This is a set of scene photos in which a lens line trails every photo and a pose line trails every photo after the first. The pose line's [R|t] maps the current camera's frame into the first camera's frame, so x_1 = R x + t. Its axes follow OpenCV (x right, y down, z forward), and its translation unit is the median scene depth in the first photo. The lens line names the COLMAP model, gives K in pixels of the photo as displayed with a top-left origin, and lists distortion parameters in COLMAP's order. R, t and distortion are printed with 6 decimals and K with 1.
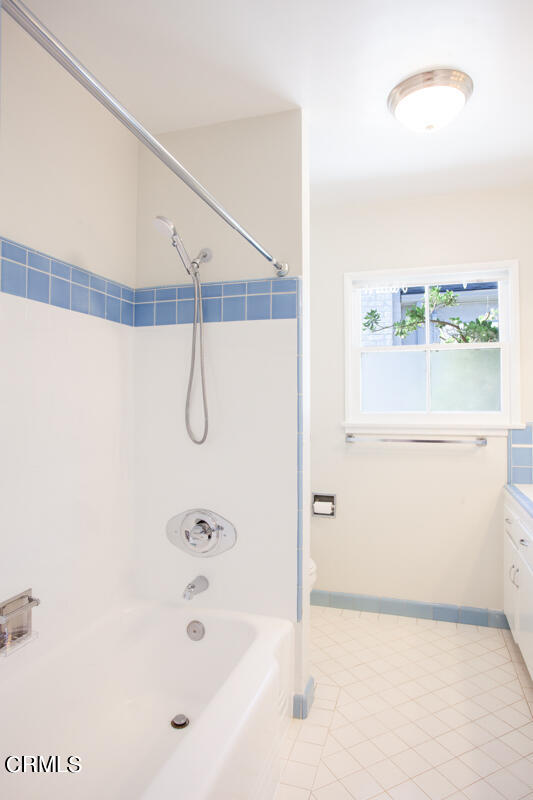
lens RADIAL K [[469.6, 0, 266.5], [0, 469.6, 400.0], [0, 0, 1]] dist [0.002394, 0.001775]
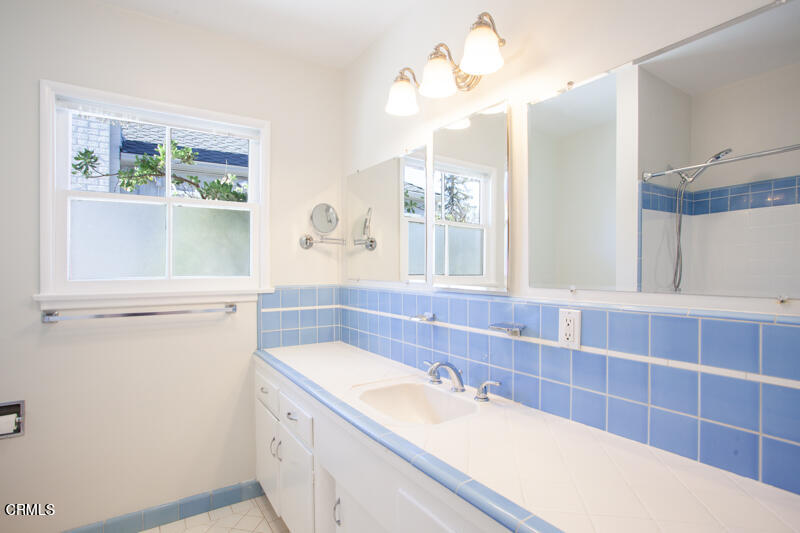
lens RADIAL K [[382.0, 0, 400.0], [0, 382.0, 266.5], [0, 0, 1]] dist [-0.074009, 0.021753]
pose [[0.587123, -0.000257, 0.809498, 0.049642], [-0.001679, 0.999997, 0.001536, 0.003771], [-0.809496, -0.002261, 0.587121, 0.275138]]
